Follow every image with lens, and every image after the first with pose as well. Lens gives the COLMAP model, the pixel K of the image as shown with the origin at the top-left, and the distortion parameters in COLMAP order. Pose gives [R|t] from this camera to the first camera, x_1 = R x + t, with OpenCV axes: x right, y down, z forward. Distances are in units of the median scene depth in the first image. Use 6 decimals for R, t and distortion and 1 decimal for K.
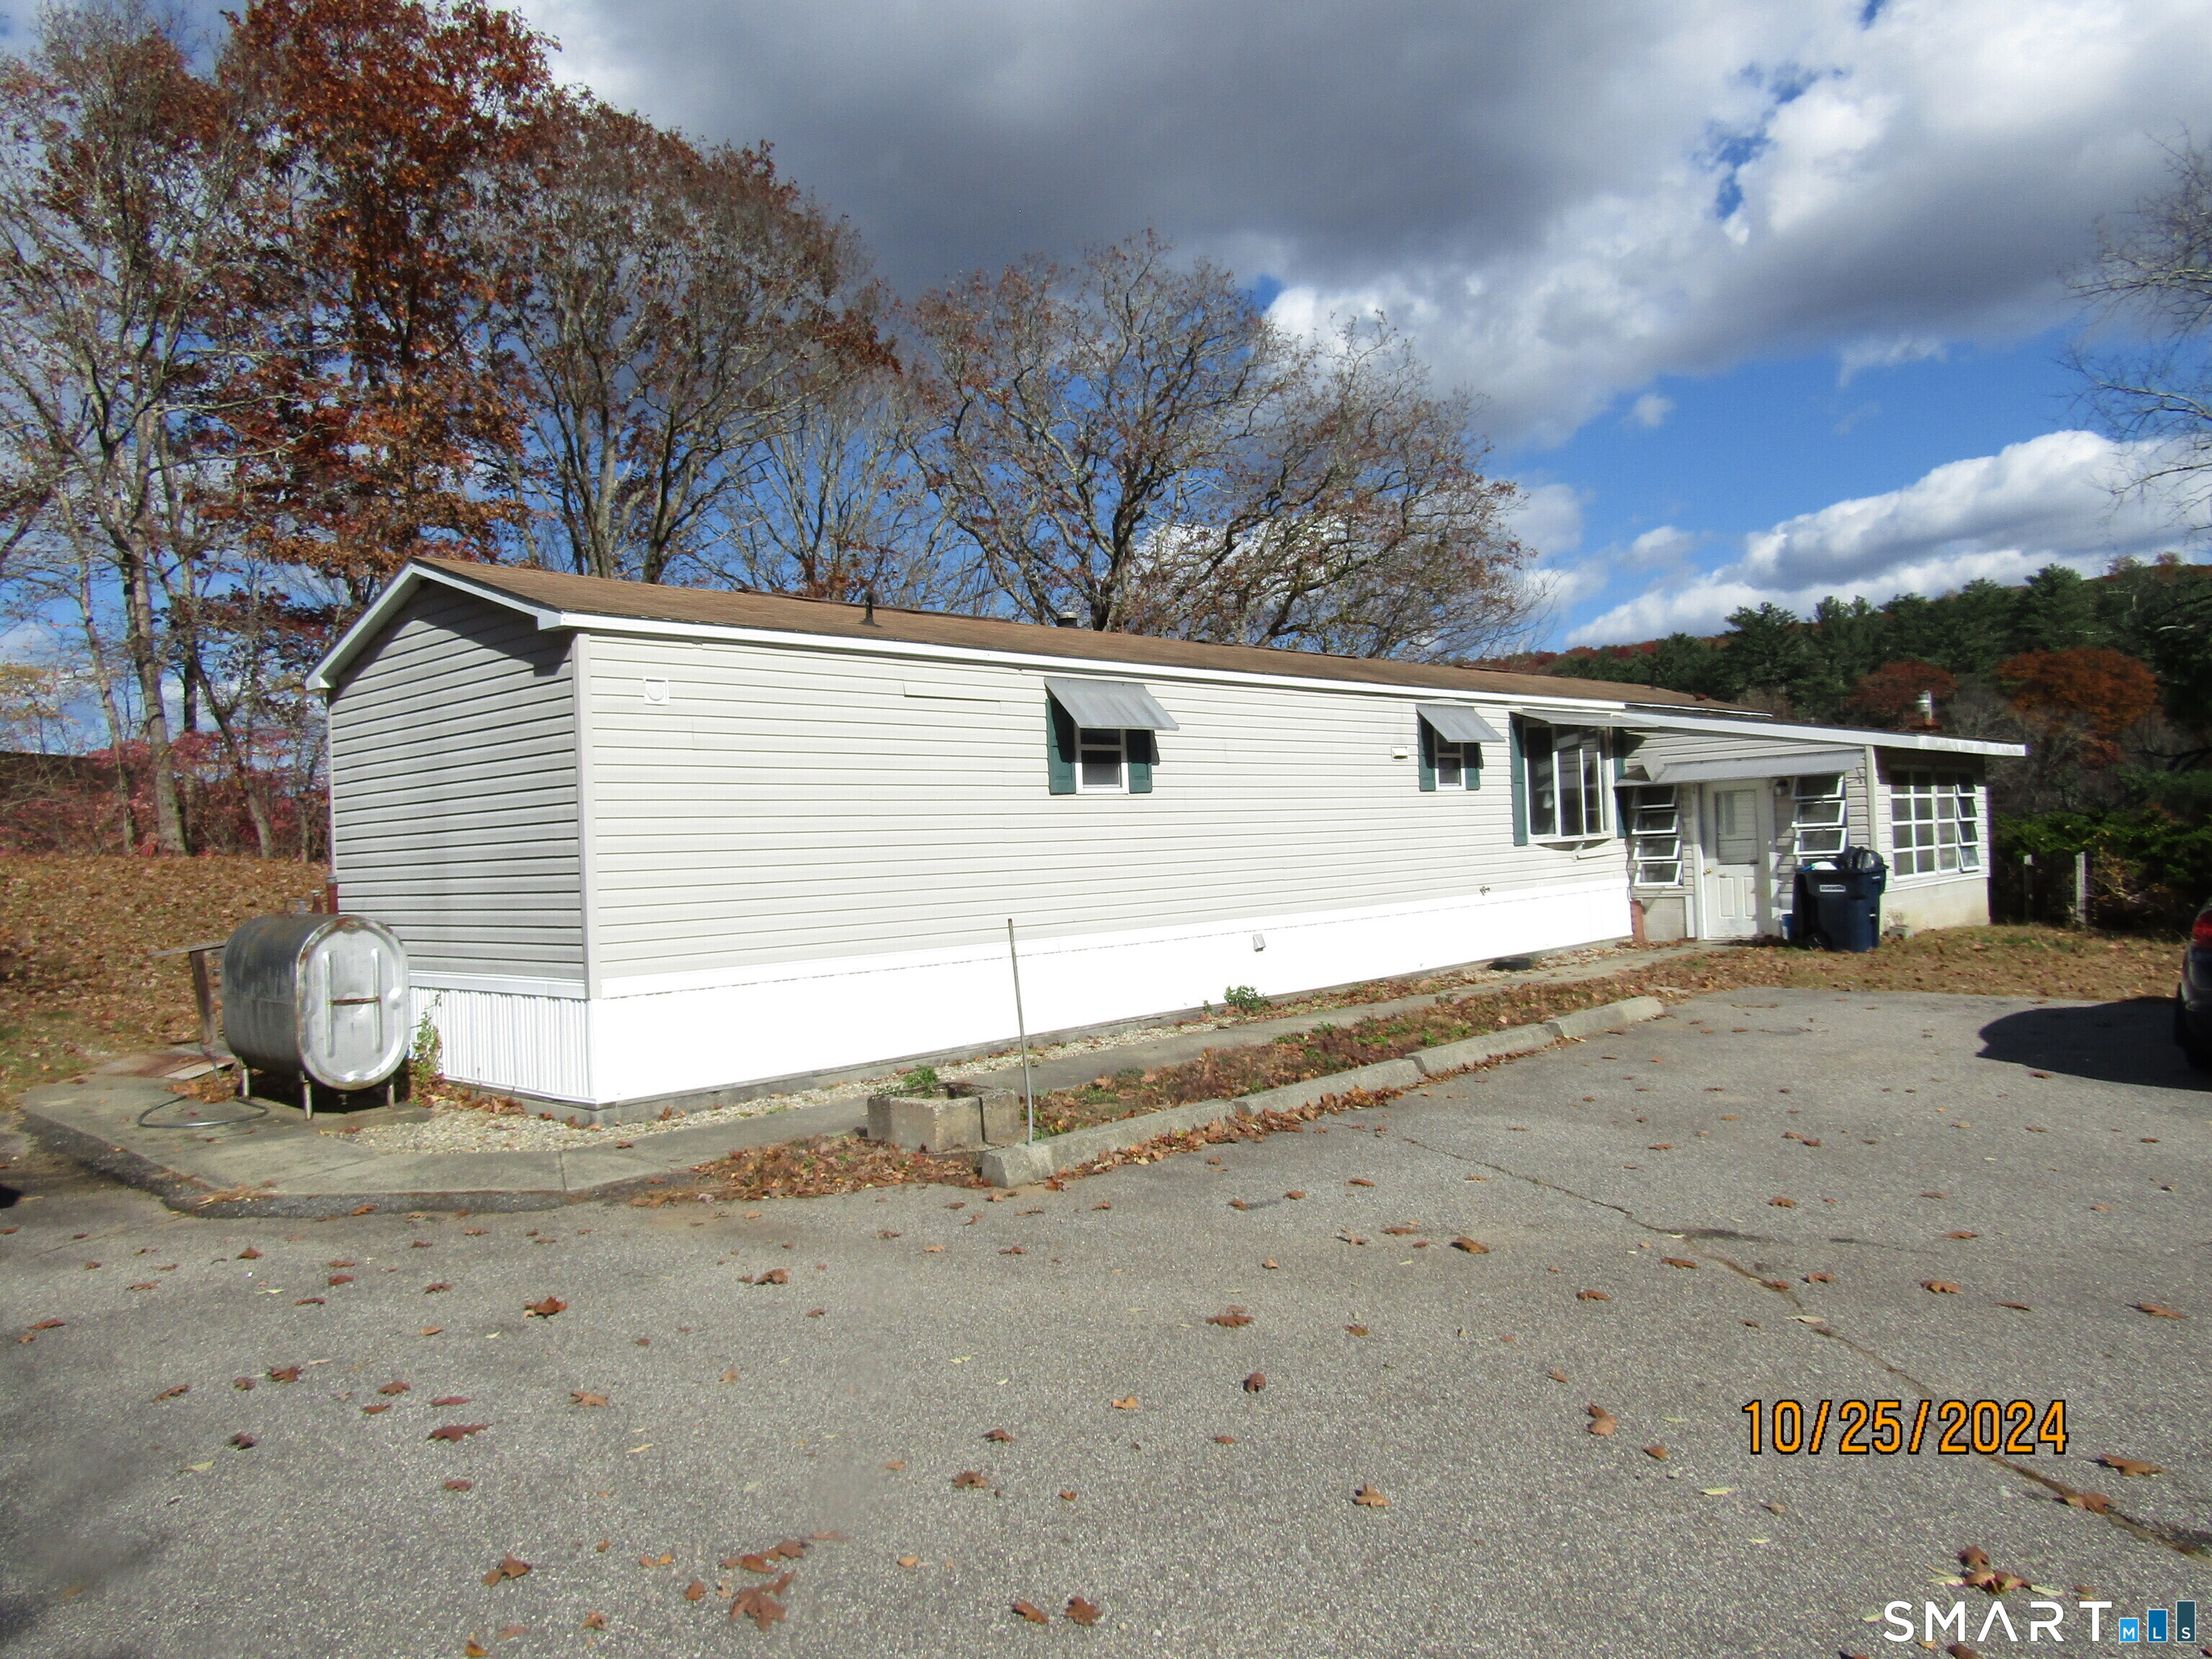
lens RADIAL K [[1566.9, 0, 1091.8], [0, 1566.9, 824.7], [0, 0, 1]] dist [-0.007952, 0.001586]
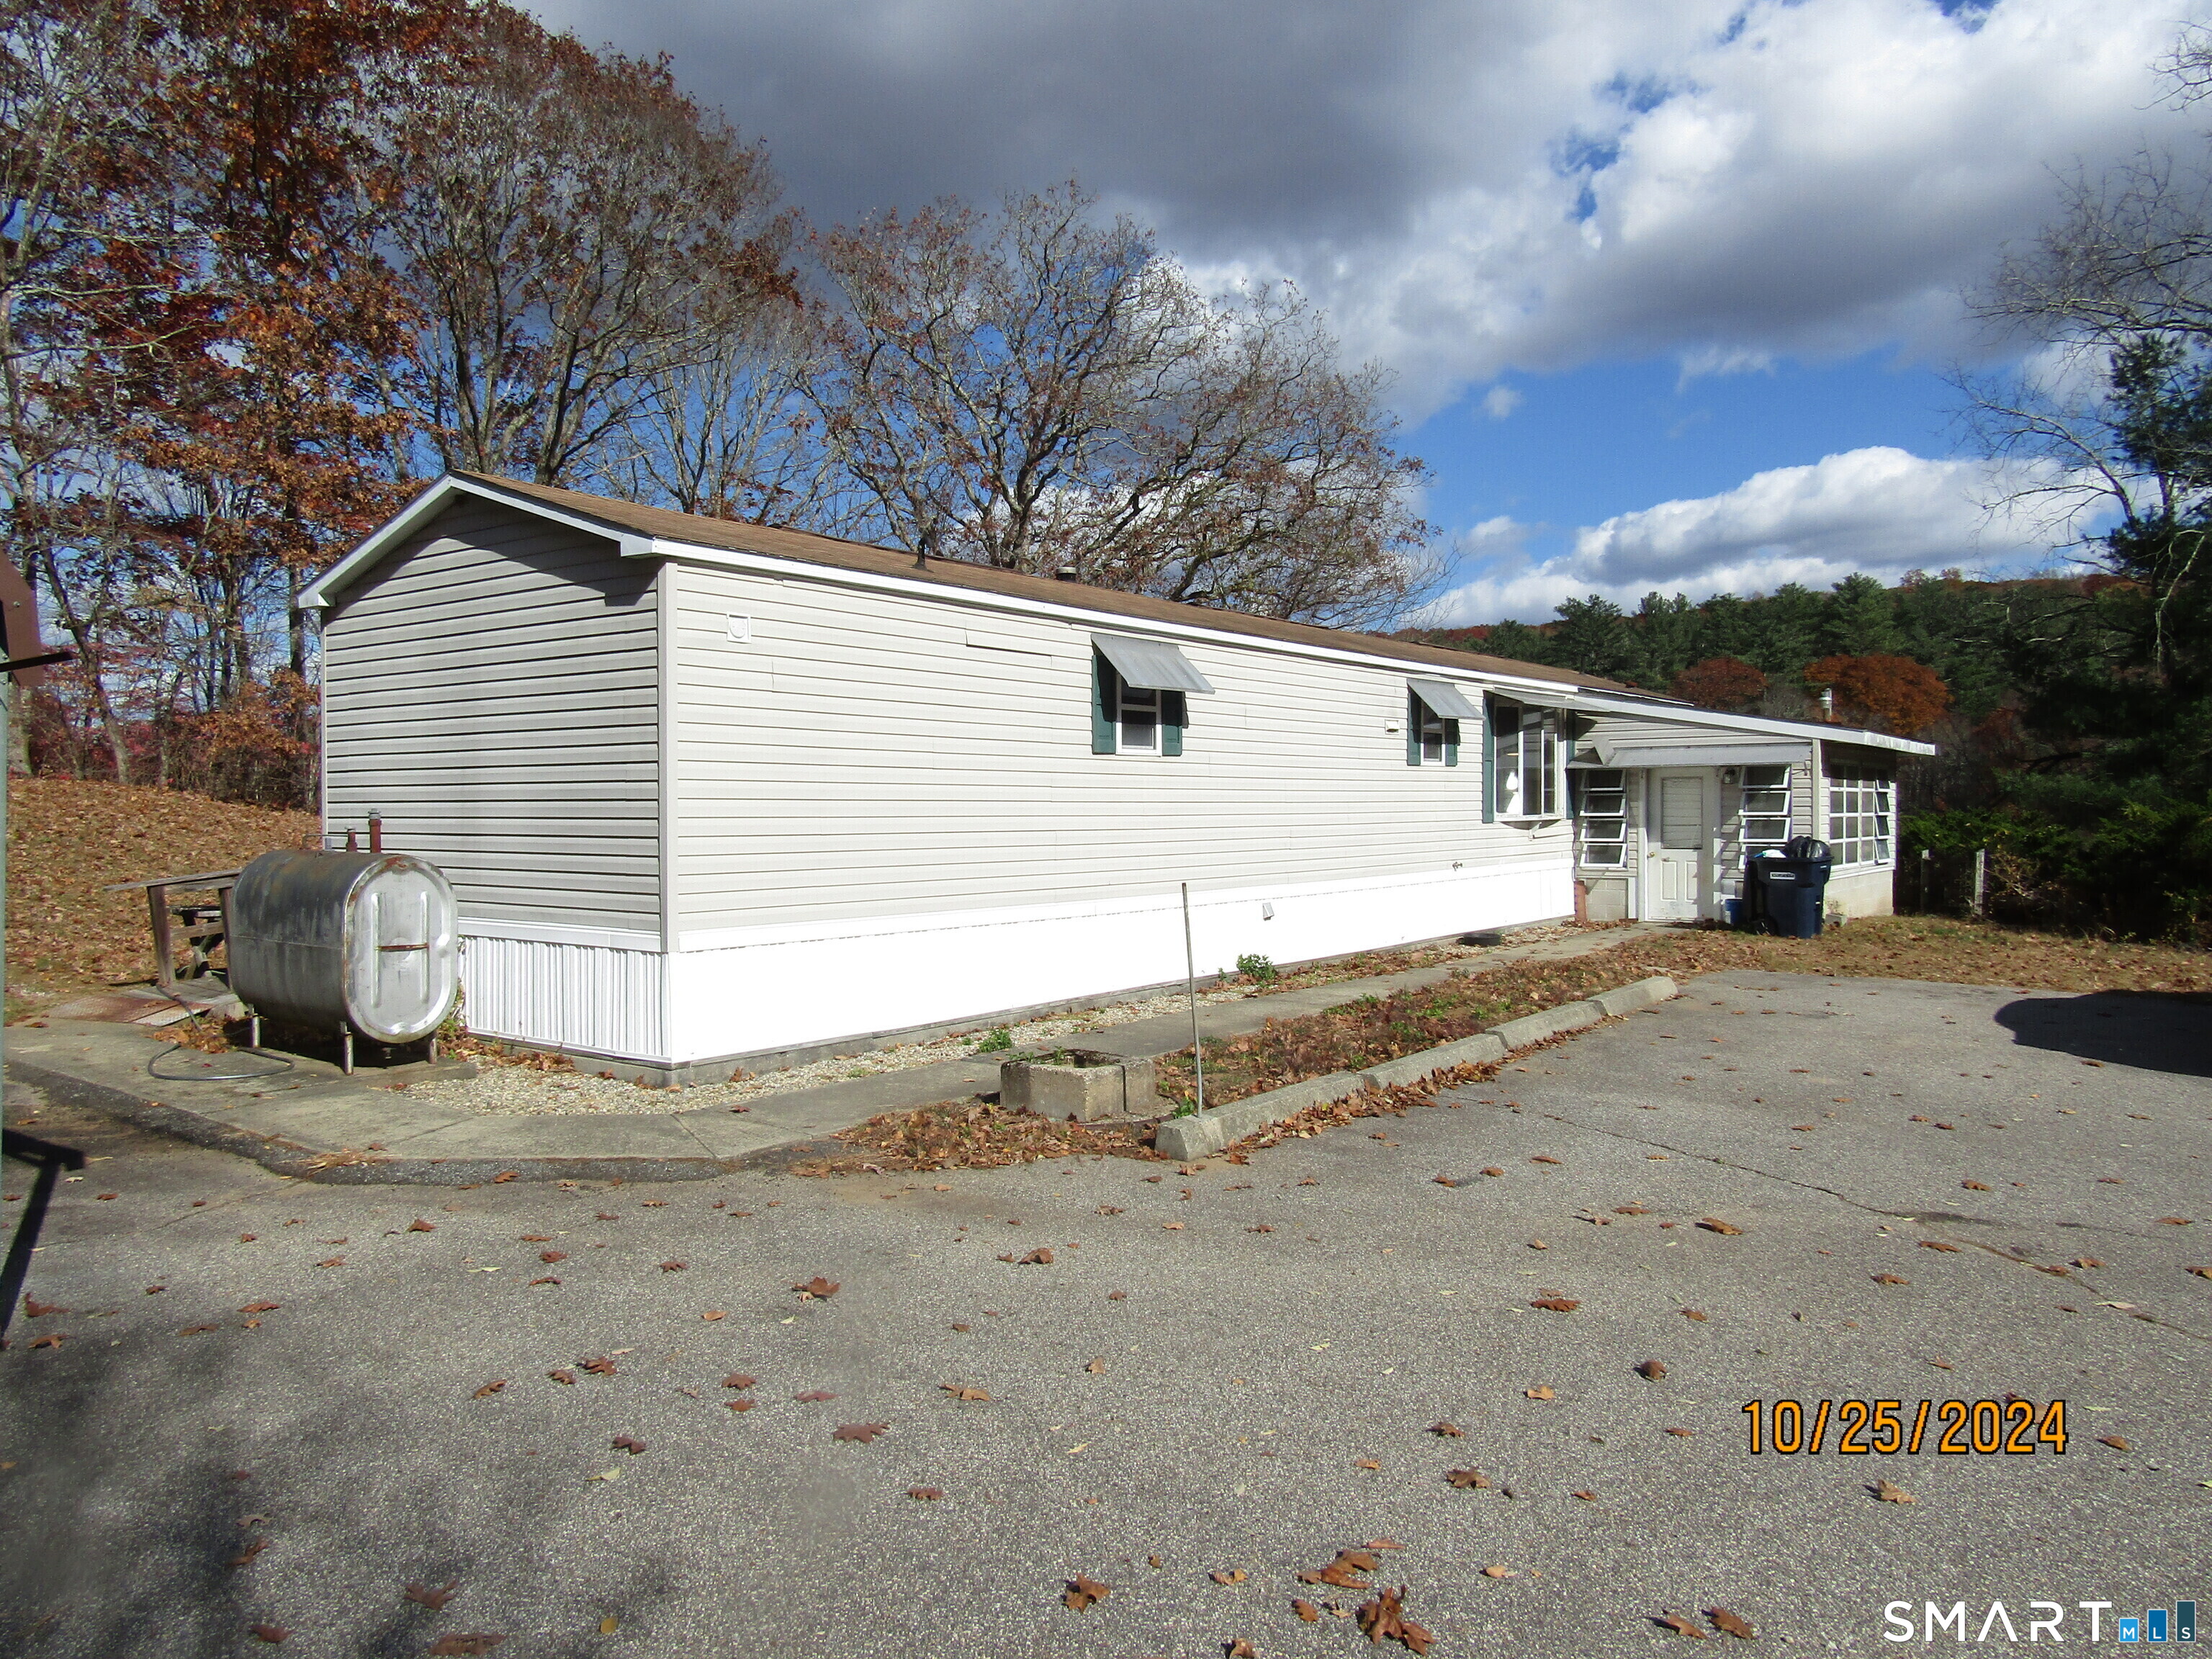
lens RADIAL K [[1566.9, 0, 1111.6], [0, 1566.9, 823.8], [0, 0, 1]] dist [-0.007952, 0.001586]
pose [[0.992356, 0.037174, 0.117680, -0.118998], [-0.039985, 0.998966, 0.021616, 0.002272], [-0.116755, -0.026156, 0.992816, 0.025633]]
